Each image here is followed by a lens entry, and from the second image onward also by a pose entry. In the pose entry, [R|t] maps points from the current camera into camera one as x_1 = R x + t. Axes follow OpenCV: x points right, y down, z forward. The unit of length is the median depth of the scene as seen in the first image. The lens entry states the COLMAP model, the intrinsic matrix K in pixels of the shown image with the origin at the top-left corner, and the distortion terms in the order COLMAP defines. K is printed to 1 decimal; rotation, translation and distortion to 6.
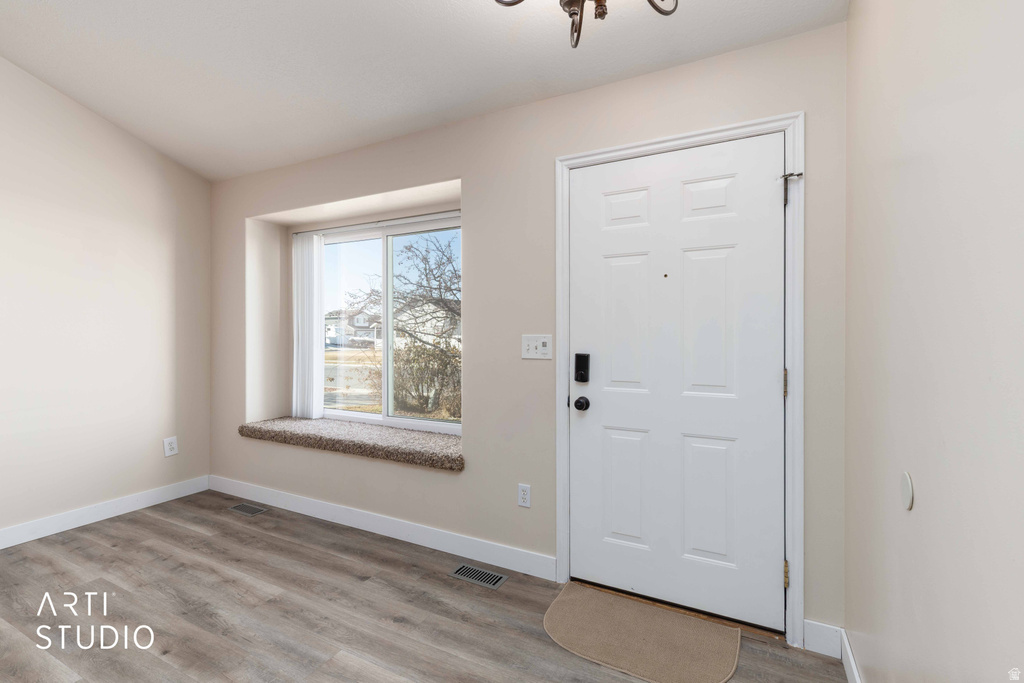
lens RADIAL K [[461.8, 0, 509.7], [0, 461.8, 334.8], [0, 0, 1]] dist [0.002749, 0.000117]
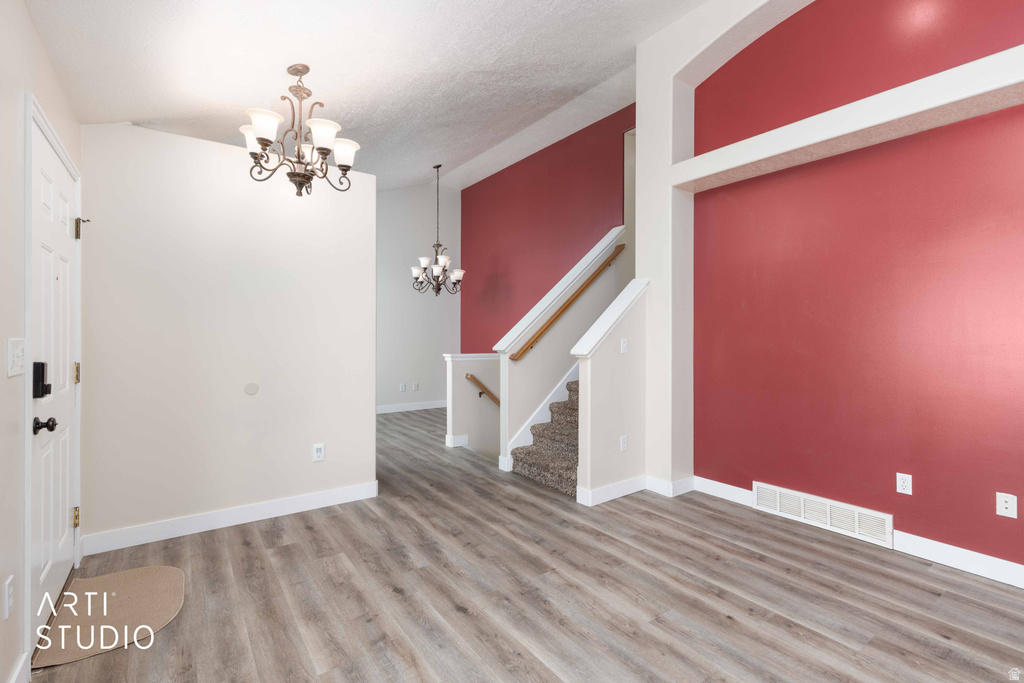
lens RADIAL K [[461.8, 0, 509.7], [0, 461.8, 334.8], [0, 0, 1]] dist [0.002749, 0.000117]
pose [[-0.894995, -0.001509, 0.446075, -0.740812], [-0.000997, 0.999999, 0.001383, -0.005315], [-0.446076, 0.000793, -0.894995, 1.095814]]
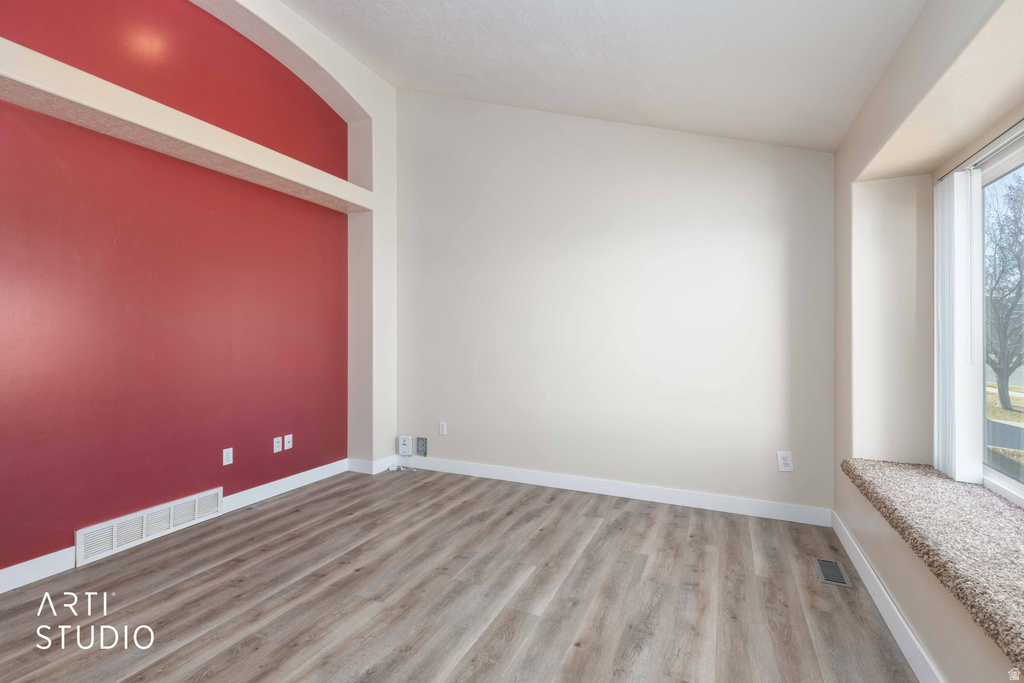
lens RADIAL K [[461.8, 0, 509.7], [0, 461.8, 334.8], [0, 0, 1]] dist [0.002749, 0.000117]
pose [[0.048868, -0.004405, -0.998796, 0.189544], [-0.002123, 0.999988, -0.004514, -0.003071], [0.998803, 0.002341, 0.048858, 0.520362]]
